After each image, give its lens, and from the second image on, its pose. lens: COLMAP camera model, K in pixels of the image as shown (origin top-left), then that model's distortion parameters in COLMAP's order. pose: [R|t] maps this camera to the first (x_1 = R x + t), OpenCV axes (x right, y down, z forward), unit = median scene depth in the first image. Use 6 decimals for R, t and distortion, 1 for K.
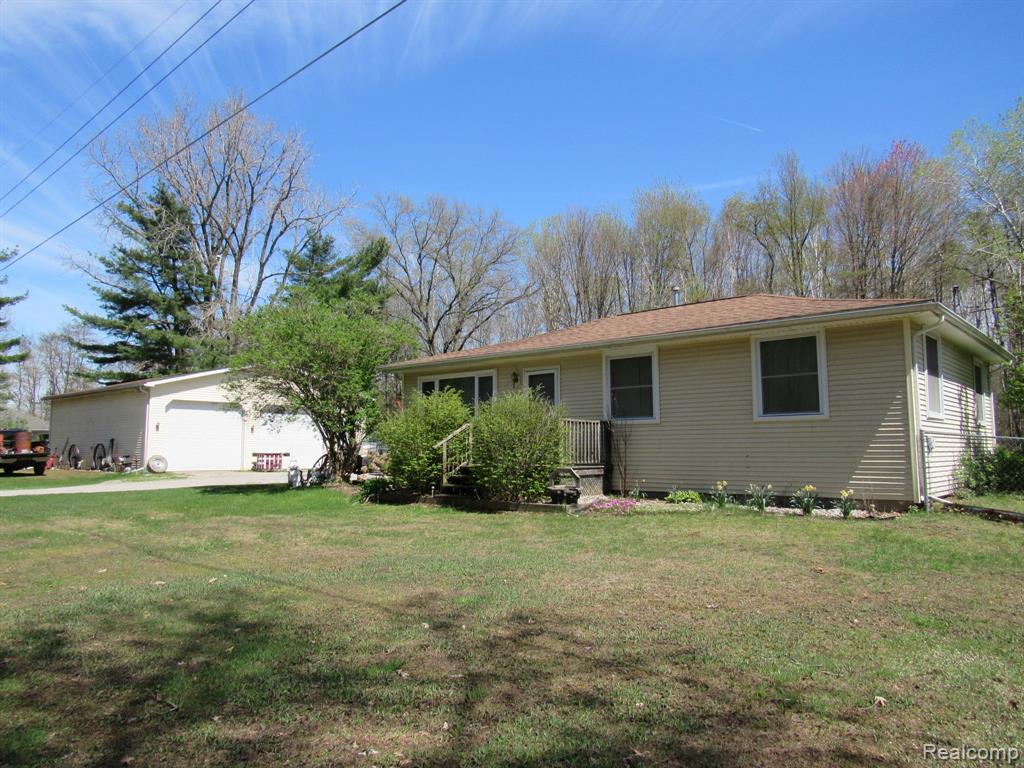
lens RADIAL K [[721.2, 0, 512.0], [0, 721.2, 384.0], [0, 0, 1]] dist [-0.023008, -0.001135]
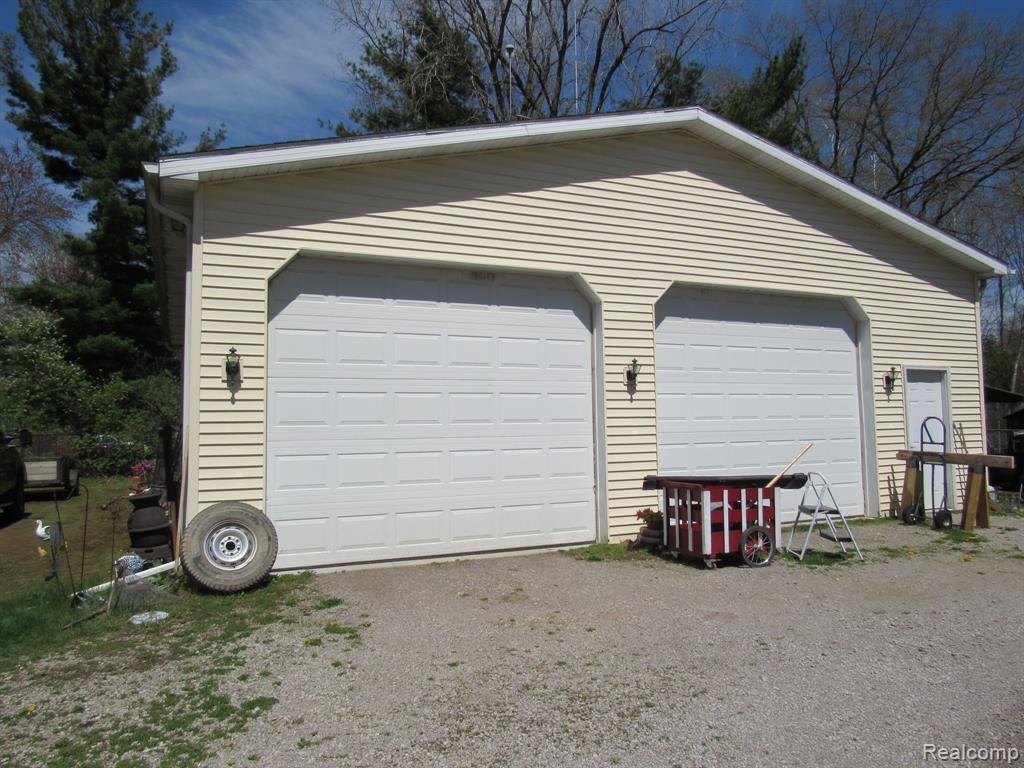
lens RADIAL K [[721.2, 0, 512.0], [0, 721.2, 384.0], [0, 0, 1]] dist [-0.023008, -0.001135]
pose [[0.905069, -0.050659, -0.422237, -0.276763], [0.063951, 0.997802, 0.017366, 0.054984], [0.420429, -0.042720, 0.906319, 0.713301]]
